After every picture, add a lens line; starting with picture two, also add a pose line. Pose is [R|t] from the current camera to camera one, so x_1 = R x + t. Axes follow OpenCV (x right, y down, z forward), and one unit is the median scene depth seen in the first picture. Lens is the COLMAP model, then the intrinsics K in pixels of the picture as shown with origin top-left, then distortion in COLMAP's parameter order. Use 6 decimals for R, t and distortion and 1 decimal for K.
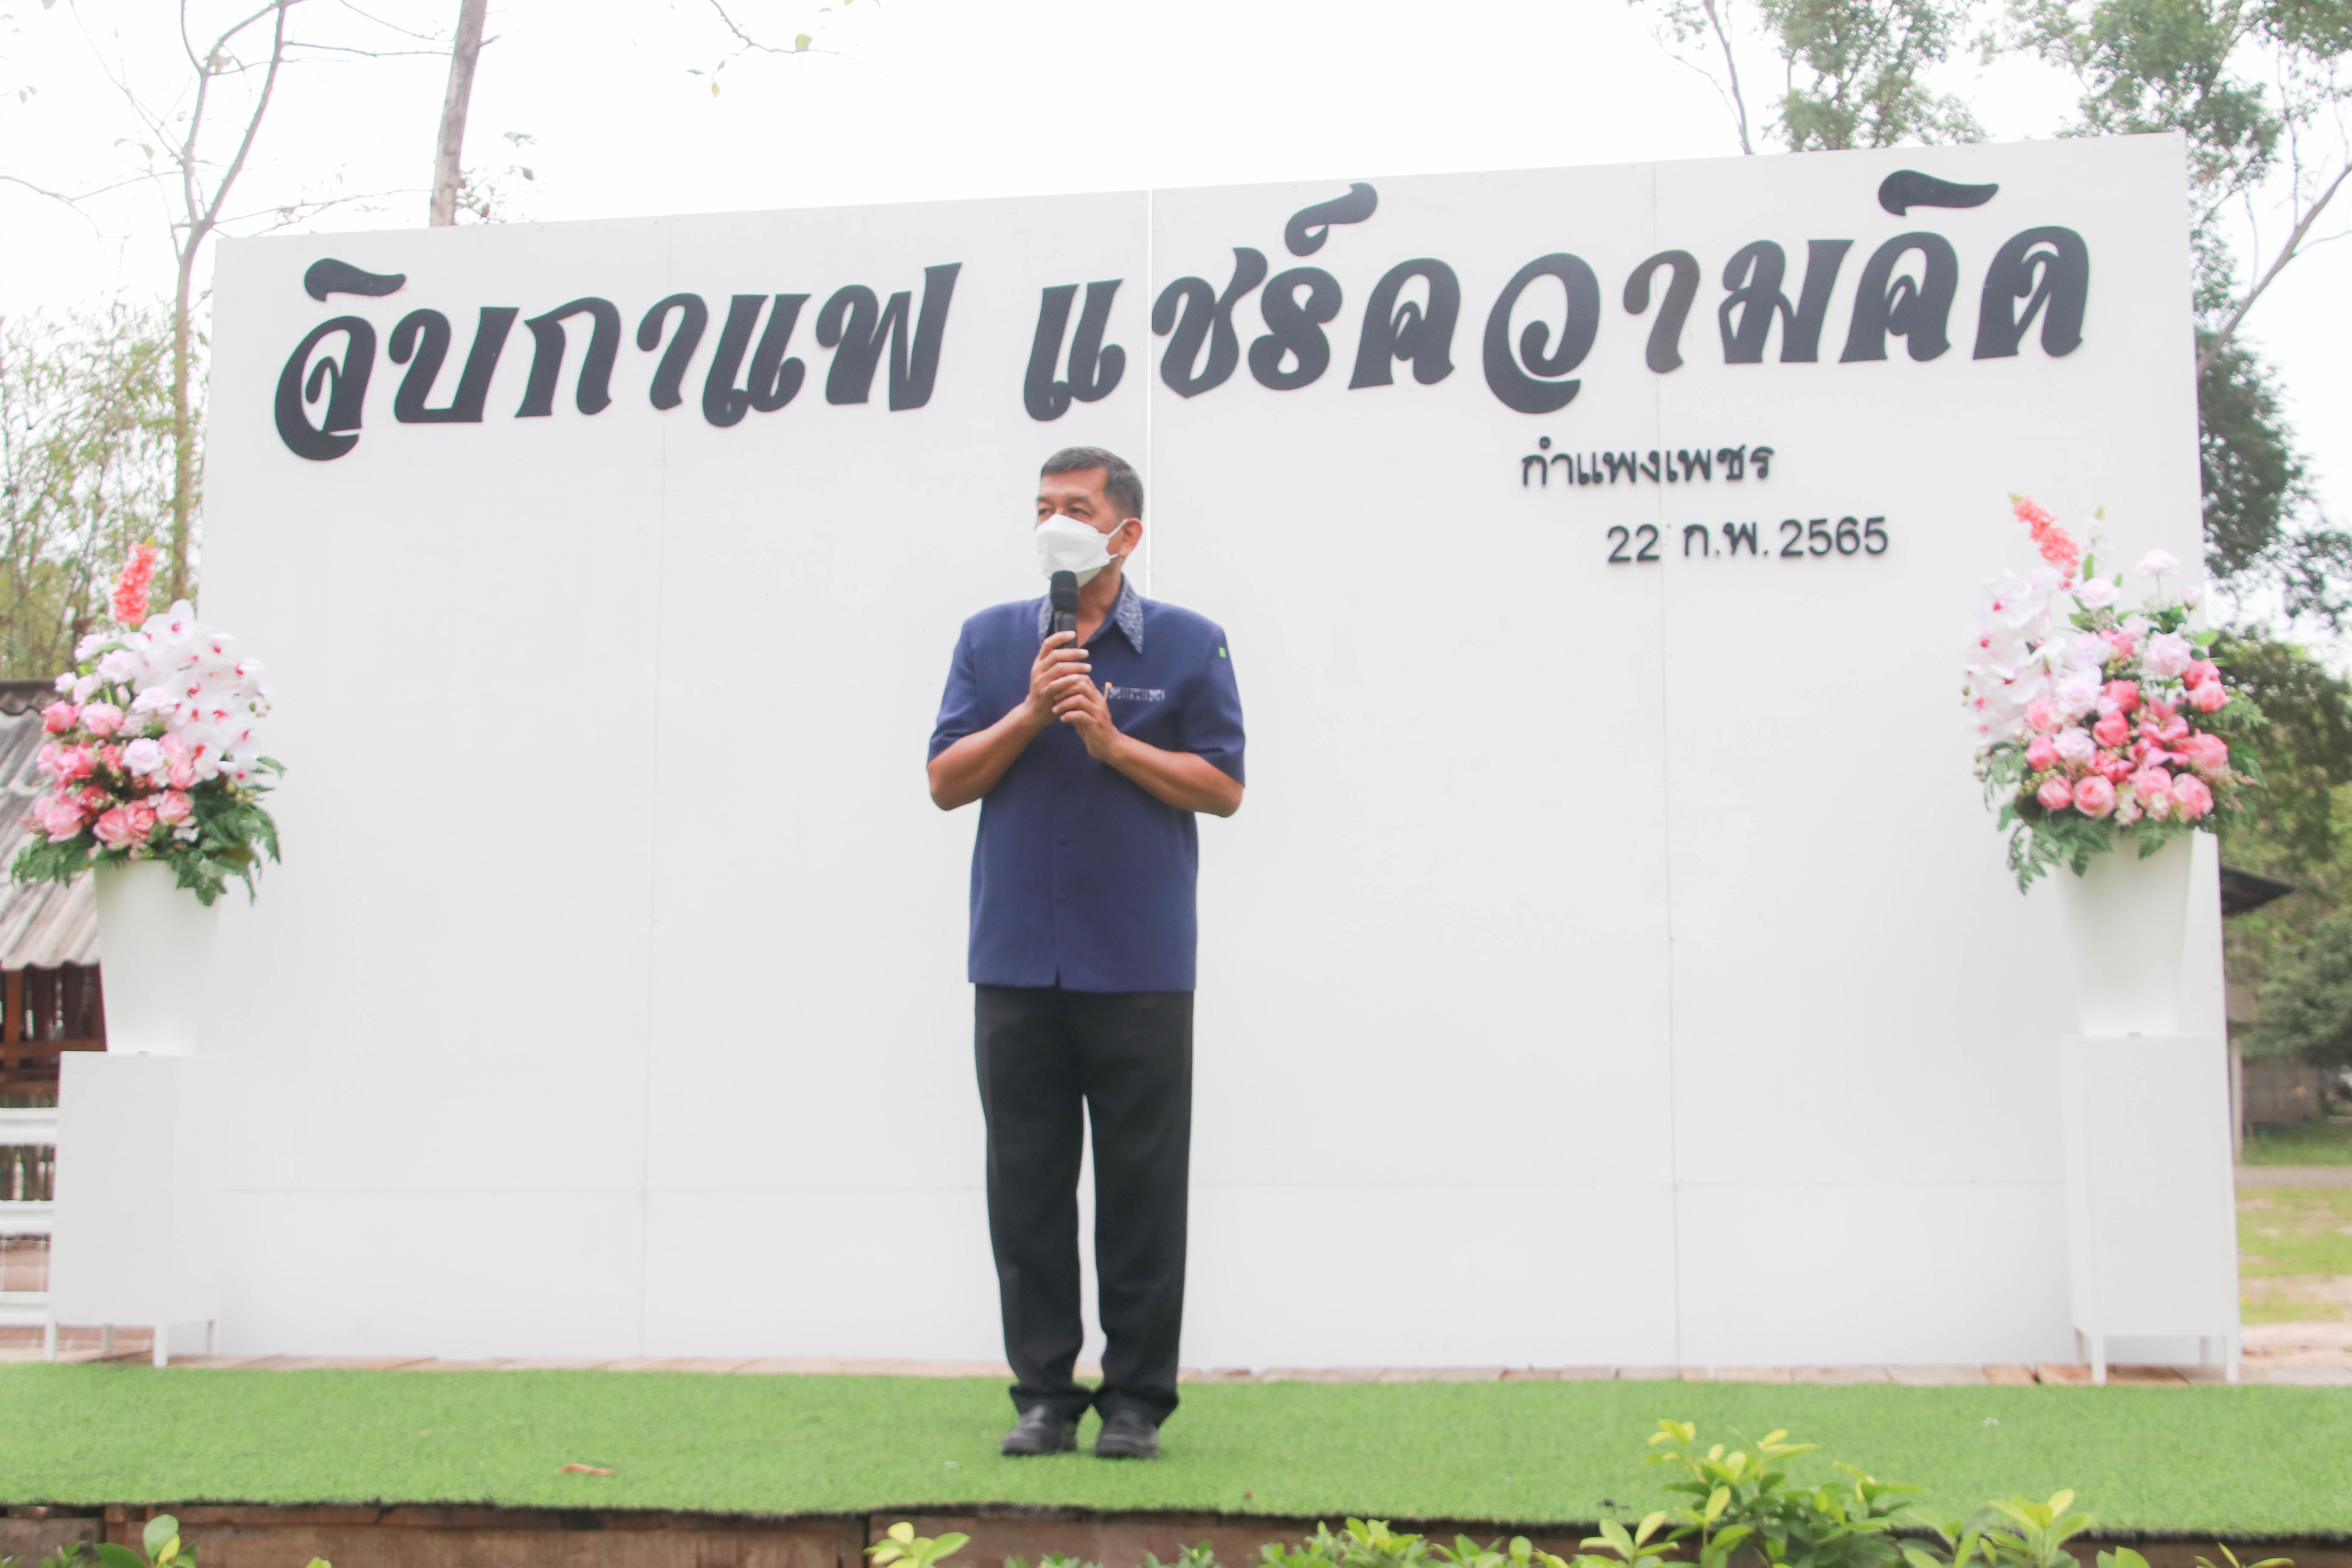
lens RADIAL K [[2989.4, 0, 1189.3], [0, 2989.4, 878.3], [0, 0, 1]] dist [-0.004724, 0.084701]
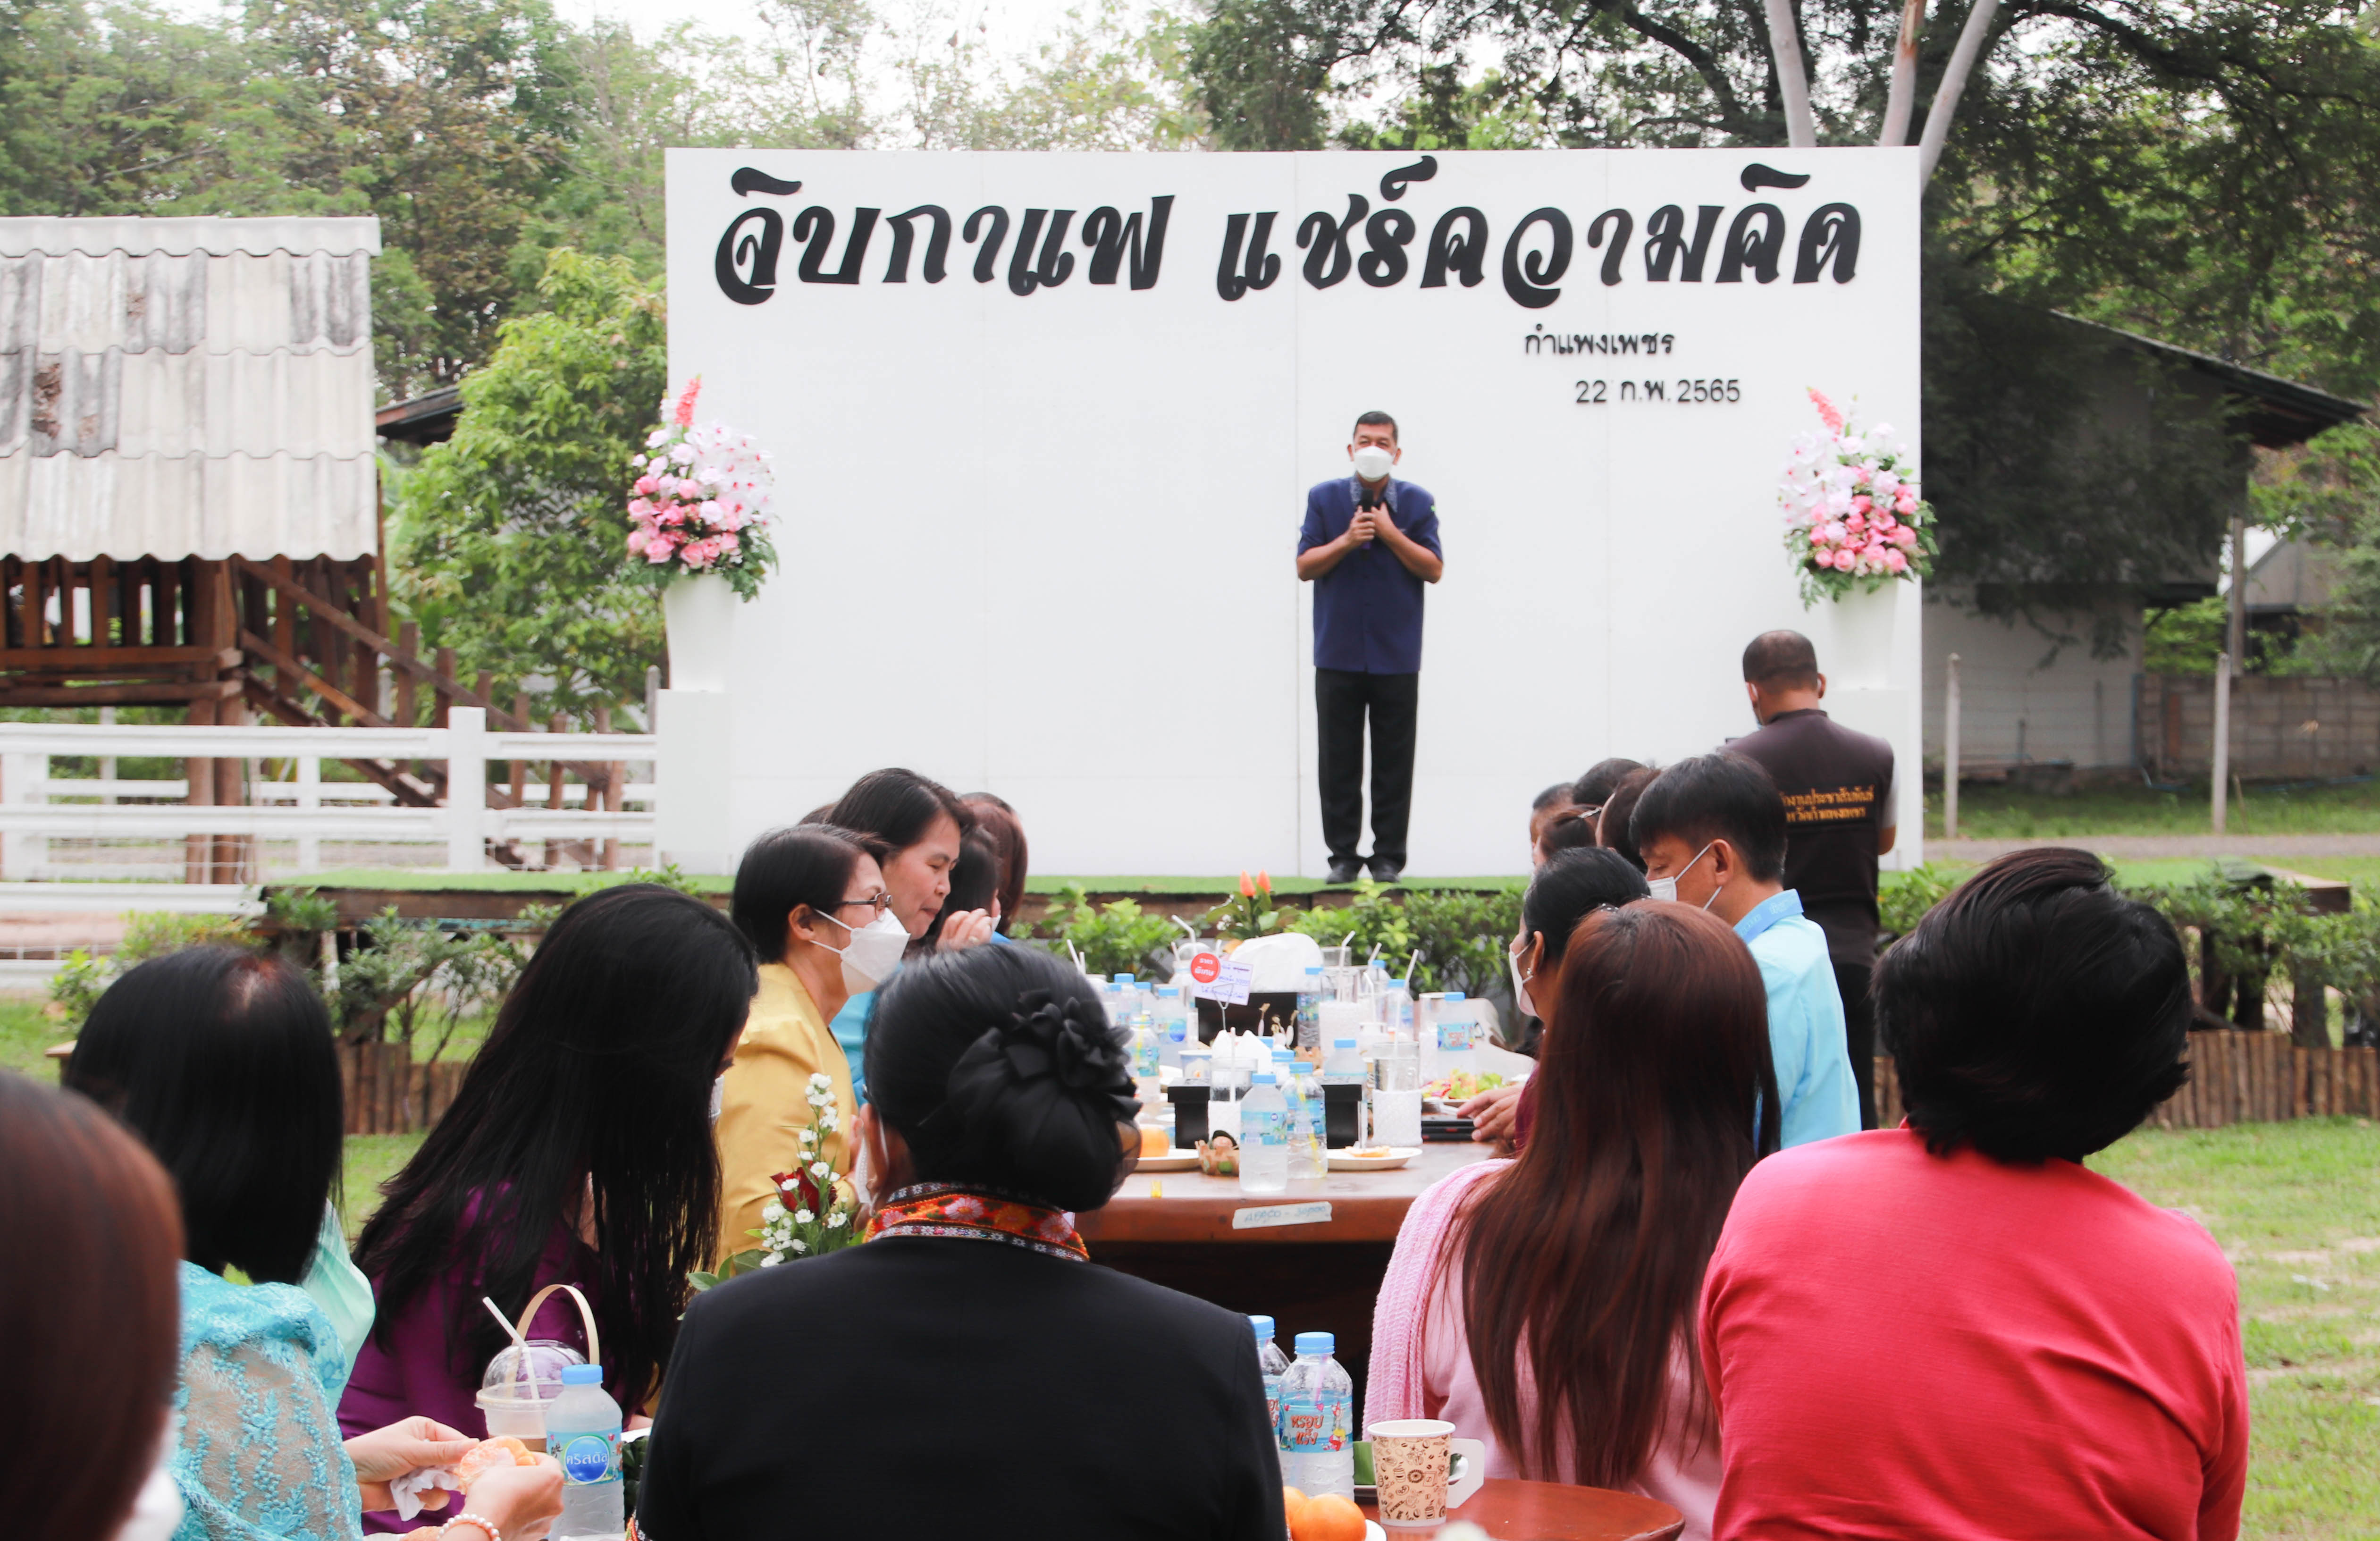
lens RADIAL K [[6275.5, 0, 1391.8], [0, 6275.5, 902.0], [0, 0, 1]] dist [0.693083, -0.754152]
pose [[0.984479, -0.001602, 0.175498, -0.575993], [-0.015579, 0.995213, 0.096478, -0.165205], [-0.174812, -0.097715, 0.979741, -2.444874]]
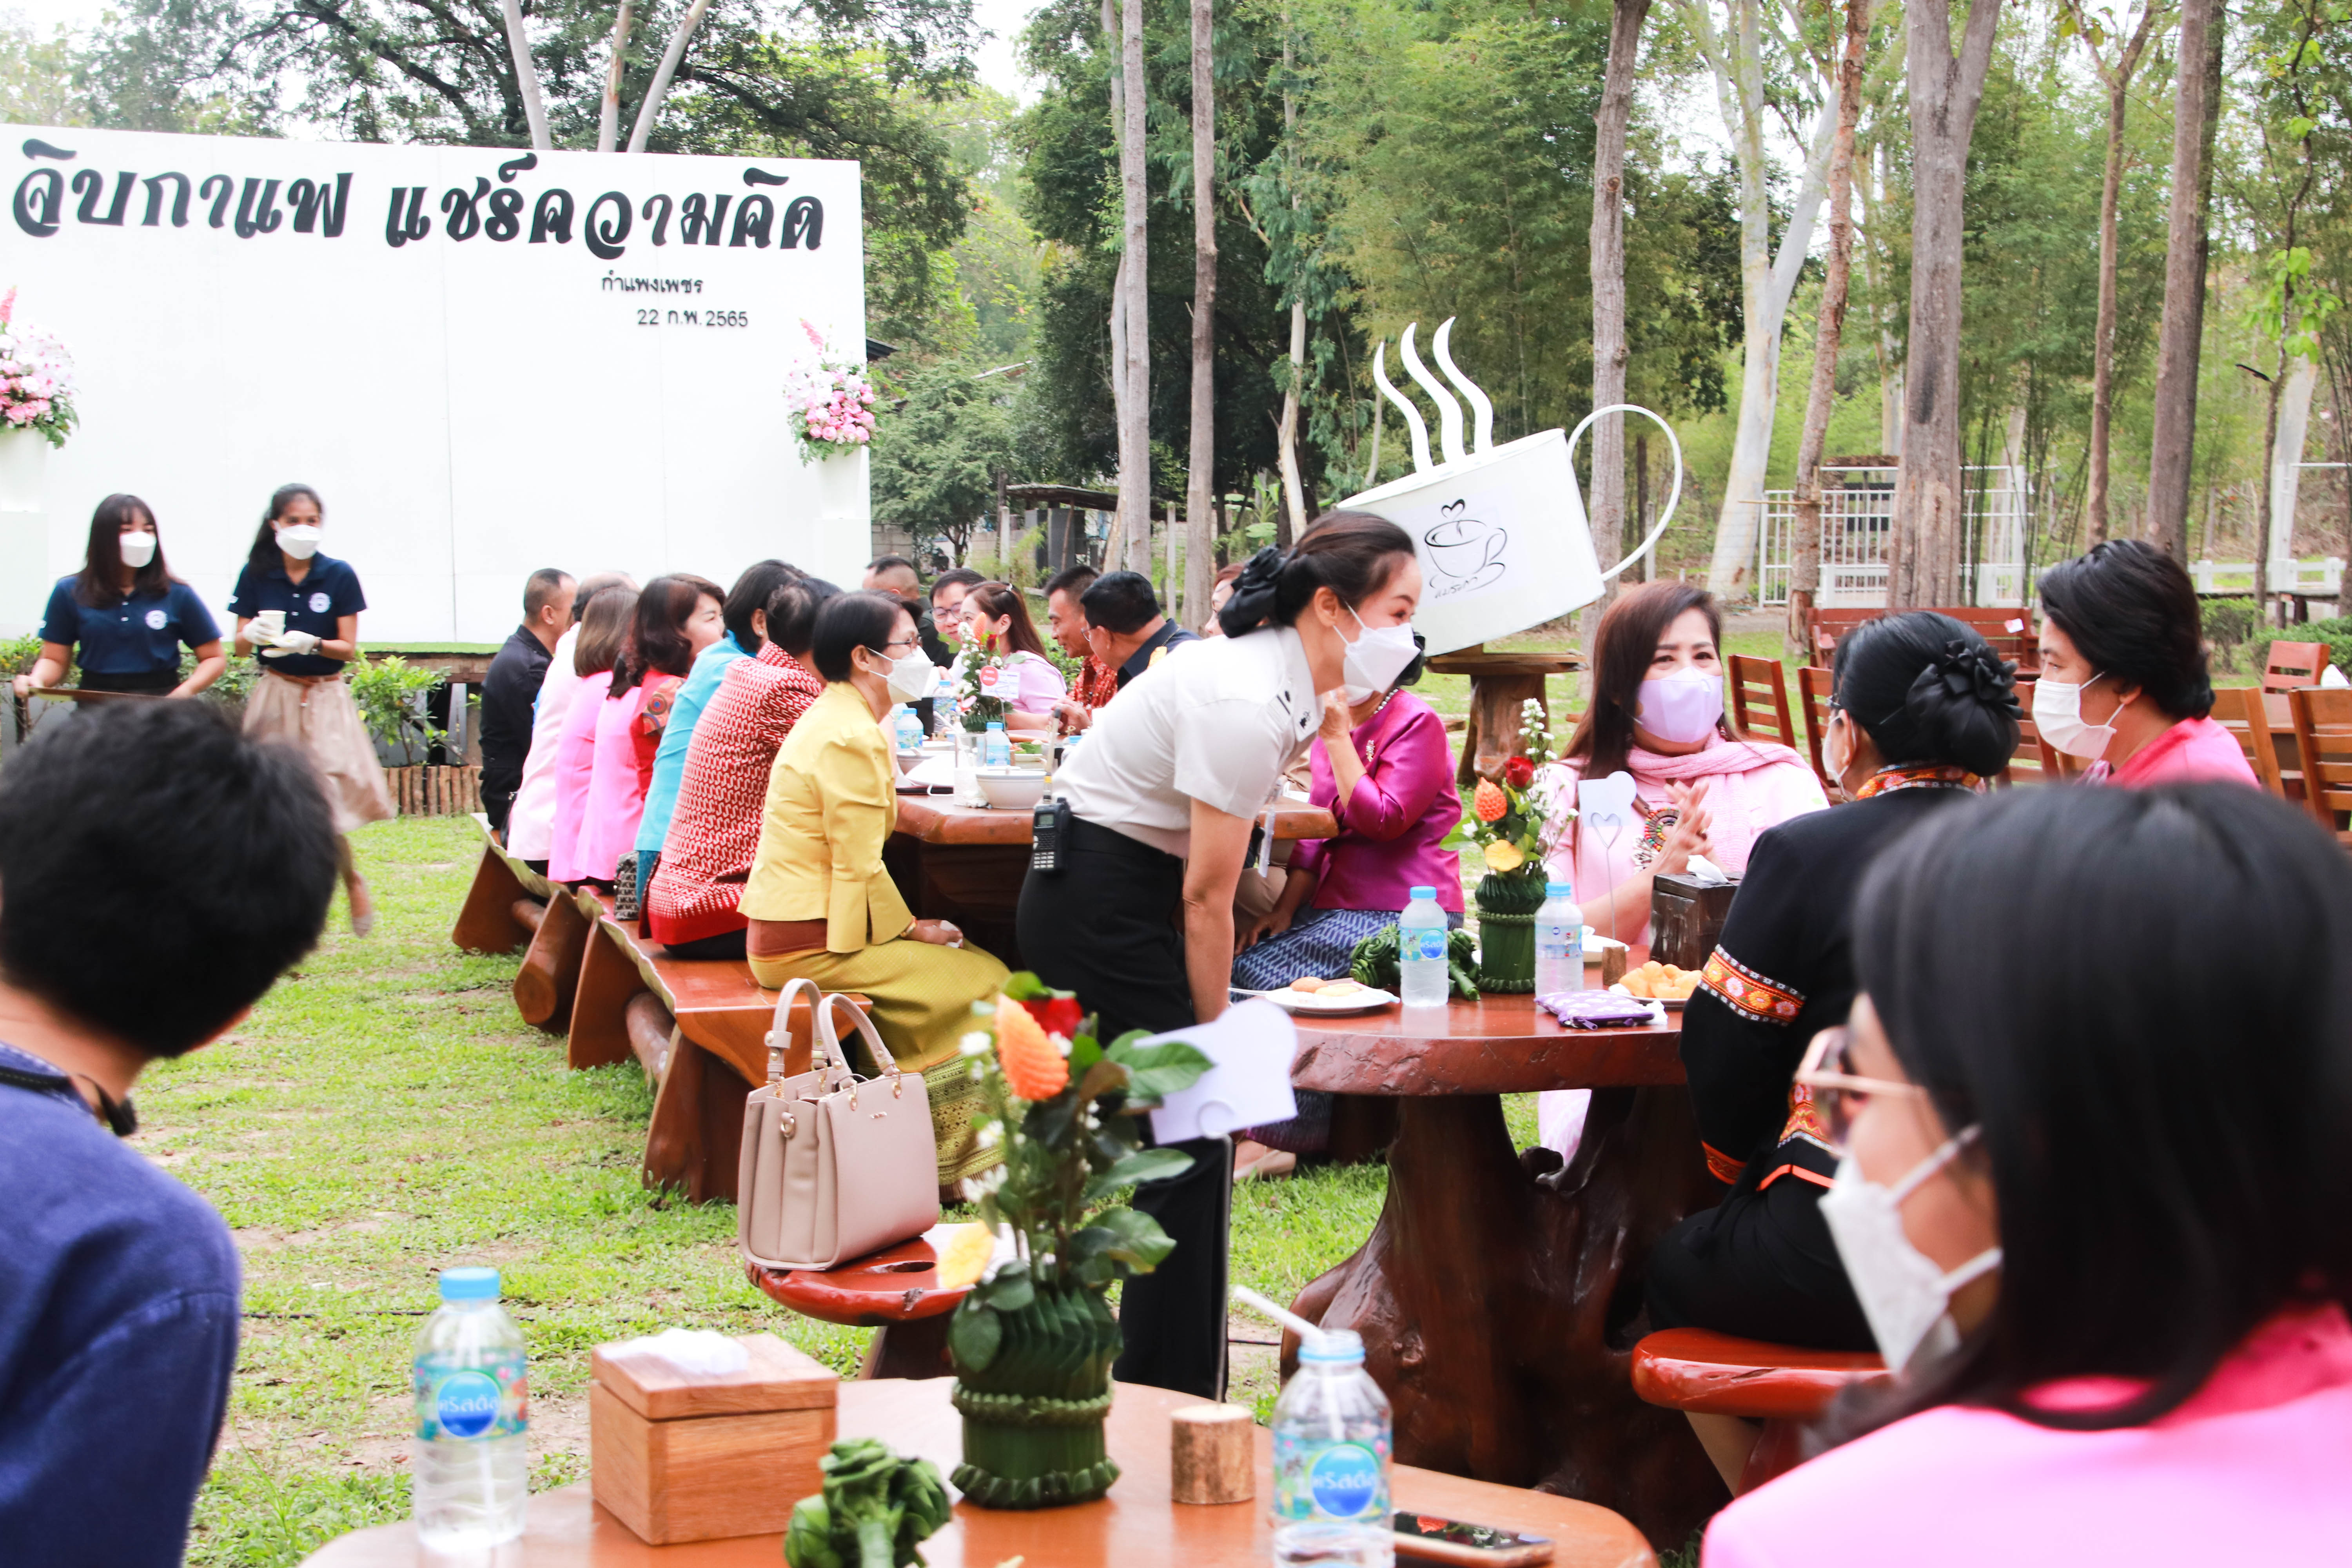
lens RADIAL K [[4155.7, 0, 1188.8], [0, 4155.7, 857.6], [0, 0, 1]] dist [0.227553, 1.466219]
pose [[0.910999, -0.026645, 0.411546, -0.885237], [-0.031488, 0.990504, 0.133831, -0.146626], [-0.411204, -0.134879, 0.901509, -2.381160]]
